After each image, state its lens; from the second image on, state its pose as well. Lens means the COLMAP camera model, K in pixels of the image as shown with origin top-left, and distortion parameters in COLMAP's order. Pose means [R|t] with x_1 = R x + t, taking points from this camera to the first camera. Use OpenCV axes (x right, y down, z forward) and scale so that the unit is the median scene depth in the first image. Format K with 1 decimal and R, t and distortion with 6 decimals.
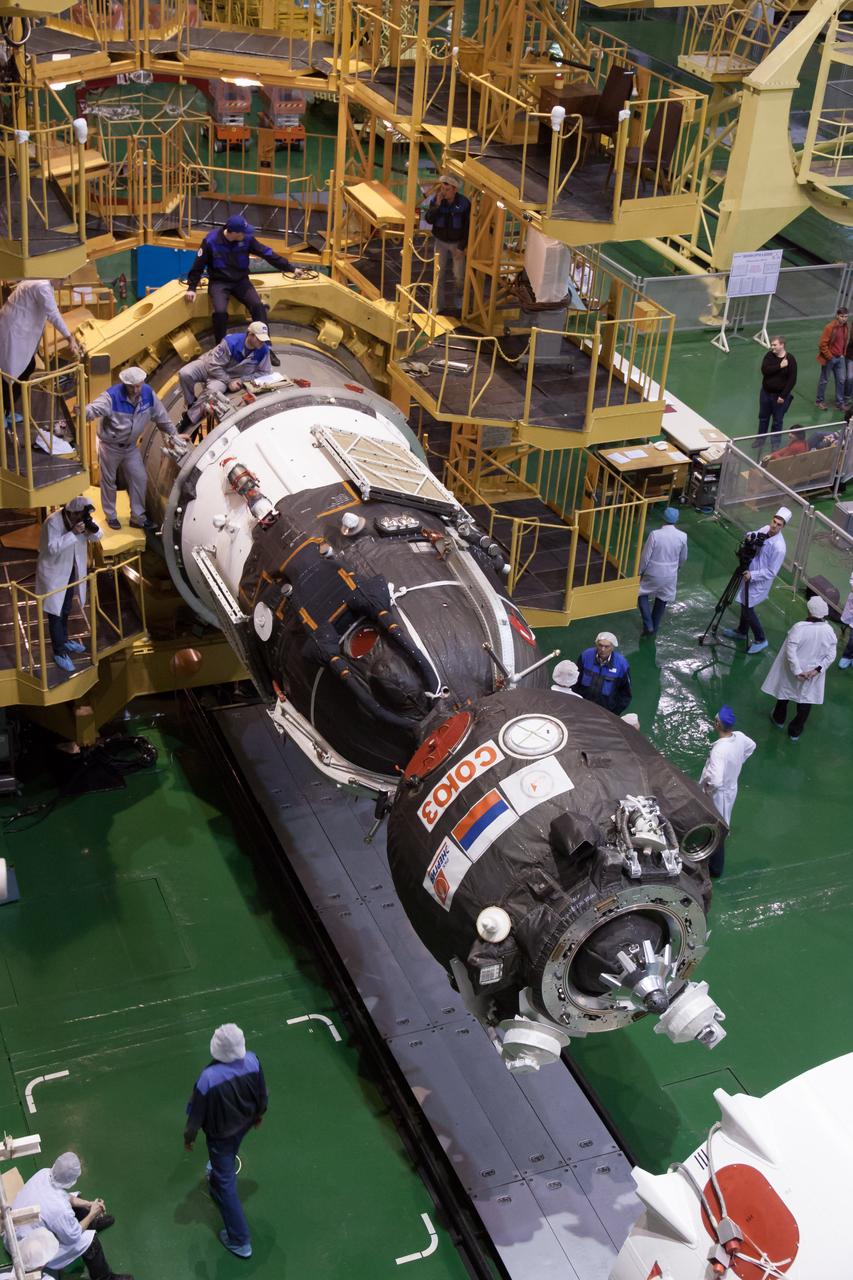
lens RADIAL K [[1777.2, 0, 424.6], [0, 1777.2, 611.8], [0, 0, 1]] dist [0.108860, 0.023774]
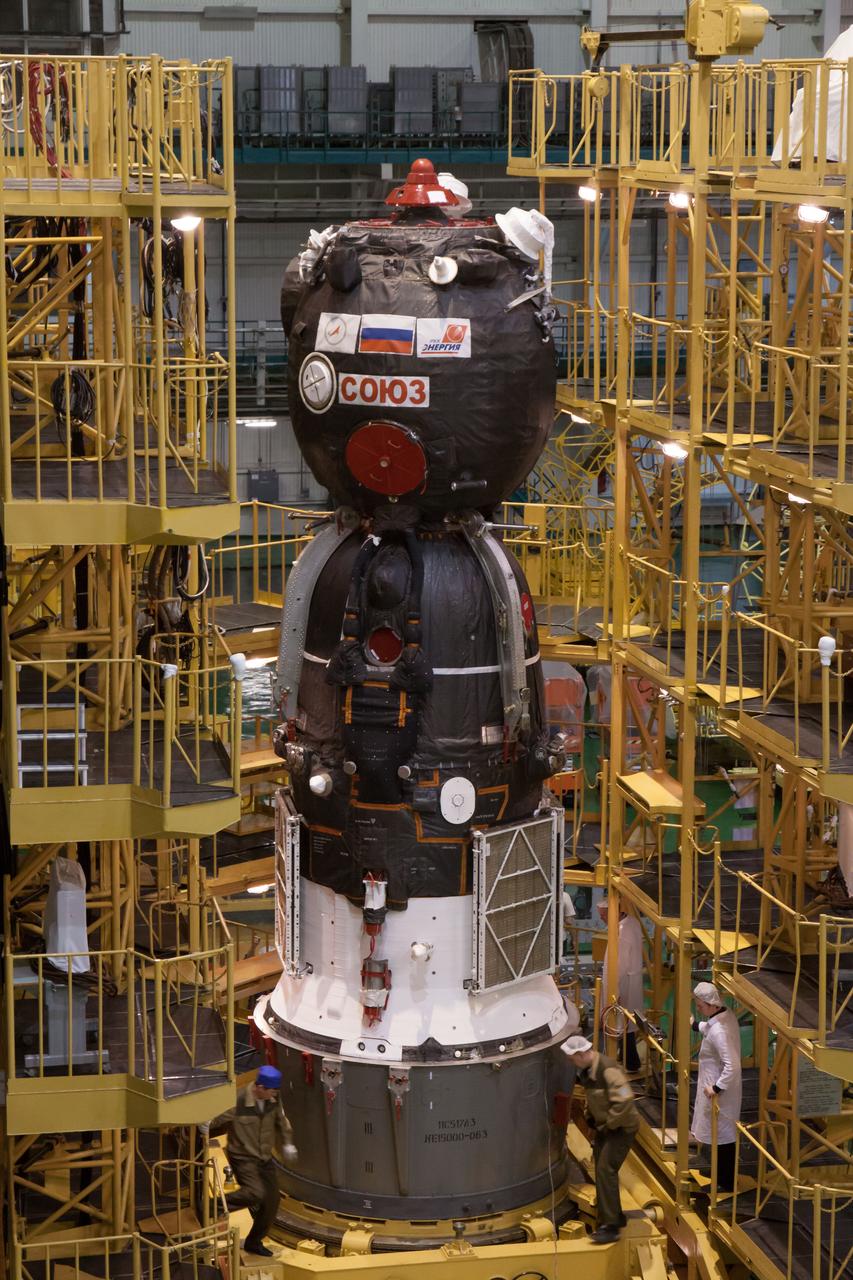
lens RADIAL K [[3013.4, 0, 426.5], [0, 3013.4, 640.0], [0, 0, 1]] dist [0.233016, 0.868193]
pose [[0.983864, -0.029597, -0.176450, 0.109714], [-0.029907, 0.945142, -0.325288, 0.134626], [0.176398, 0.325317, 0.929006, -0.238530]]
